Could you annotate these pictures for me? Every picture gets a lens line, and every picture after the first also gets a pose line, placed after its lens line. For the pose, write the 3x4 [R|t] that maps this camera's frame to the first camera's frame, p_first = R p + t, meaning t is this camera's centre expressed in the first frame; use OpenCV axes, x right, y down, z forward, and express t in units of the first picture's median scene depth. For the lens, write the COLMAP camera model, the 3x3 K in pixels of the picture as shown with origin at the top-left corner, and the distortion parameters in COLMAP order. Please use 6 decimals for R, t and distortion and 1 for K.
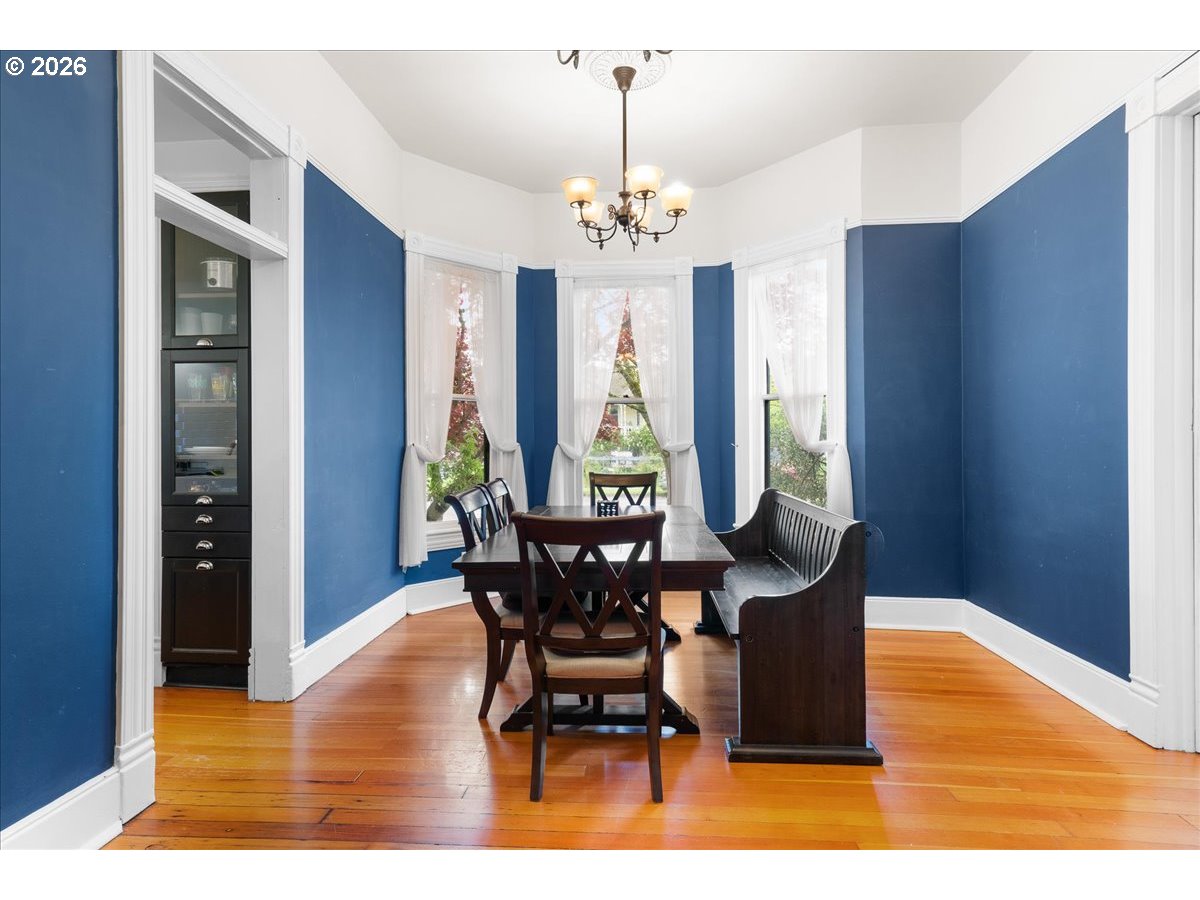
lens RADIAL K [[635.2, 0, 600.0], [0, 635.2, 450.0], [0, 0, 1]] dist [0.000541, 0.002097]
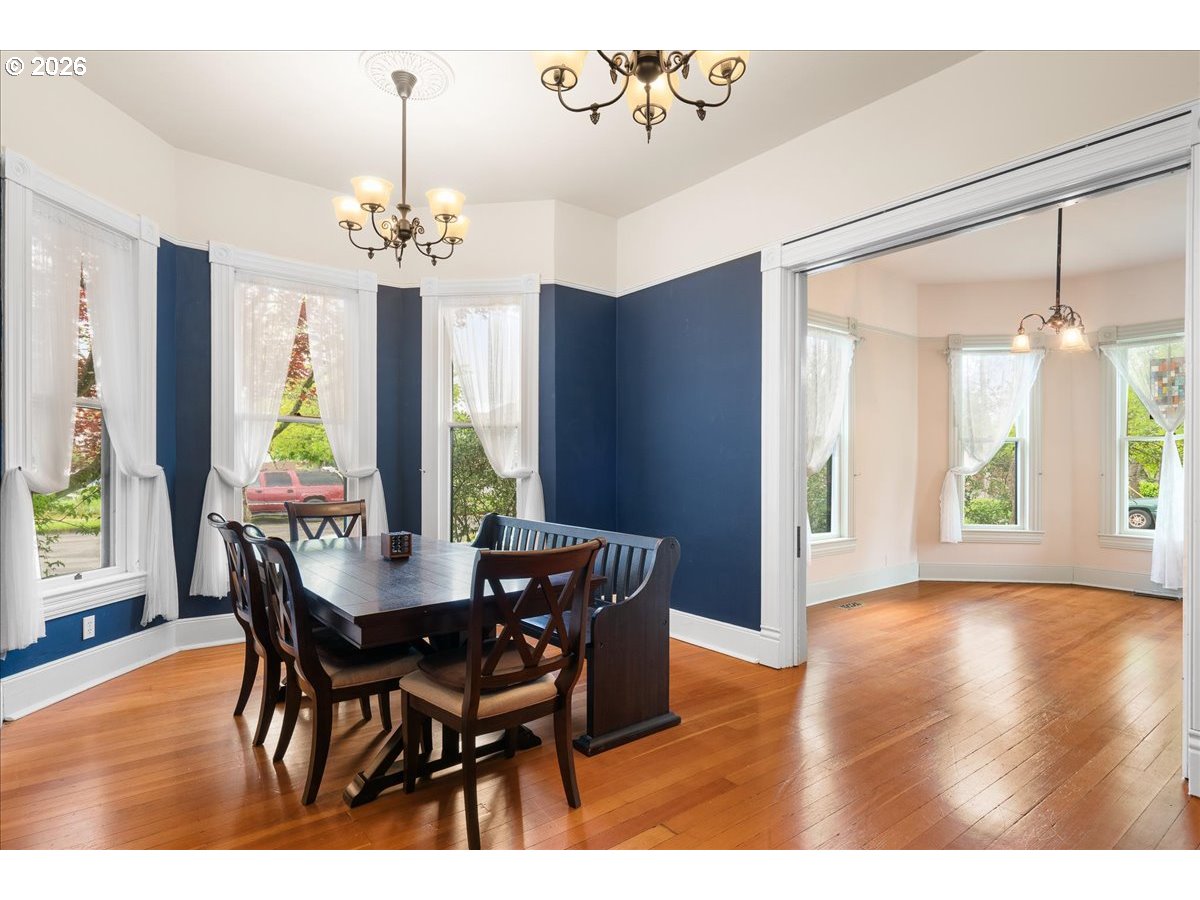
lens RADIAL K [[634.9, 0, 595.8], [0, 634.9, 470.4], [0, 0, 1]] dist [-0.004769, -0.000390]
pose [[0.735864, 0.007794, 0.677084, -0.313034], [-0.006290, 0.999969, -0.004676, -0.006999], [-0.677100, -0.000818, 0.735890, 0.092643]]
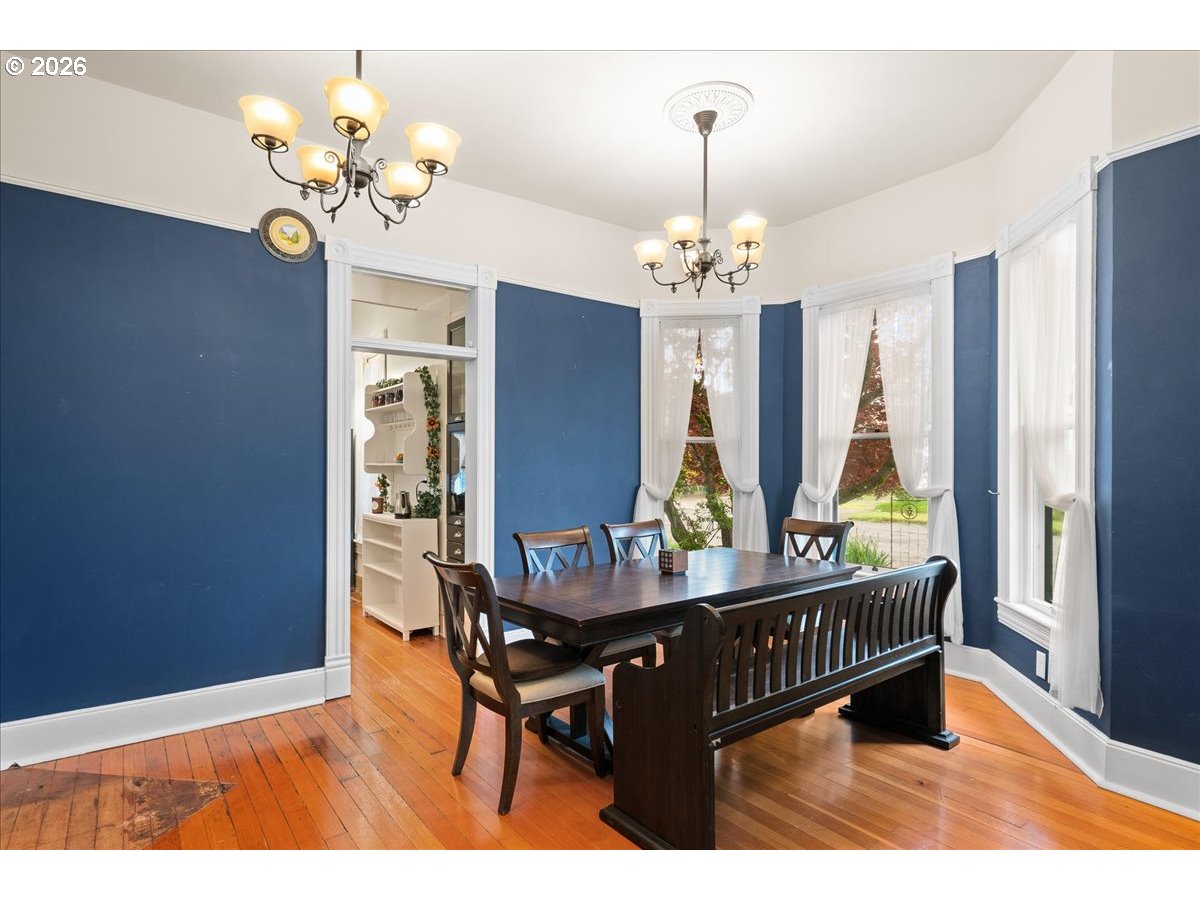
lens RADIAL K [[634.9, 0, 595.8], [0, 634.9, 470.4], [0, 0, 1]] dist [-0.004769, -0.000390]
pose [[0.664505, 0.004917, -0.747267, 0.539640], [-0.006752, 0.999977, 0.000575, -0.035865], [0.747253, 0.004664, 0.664523, 0.179650]]
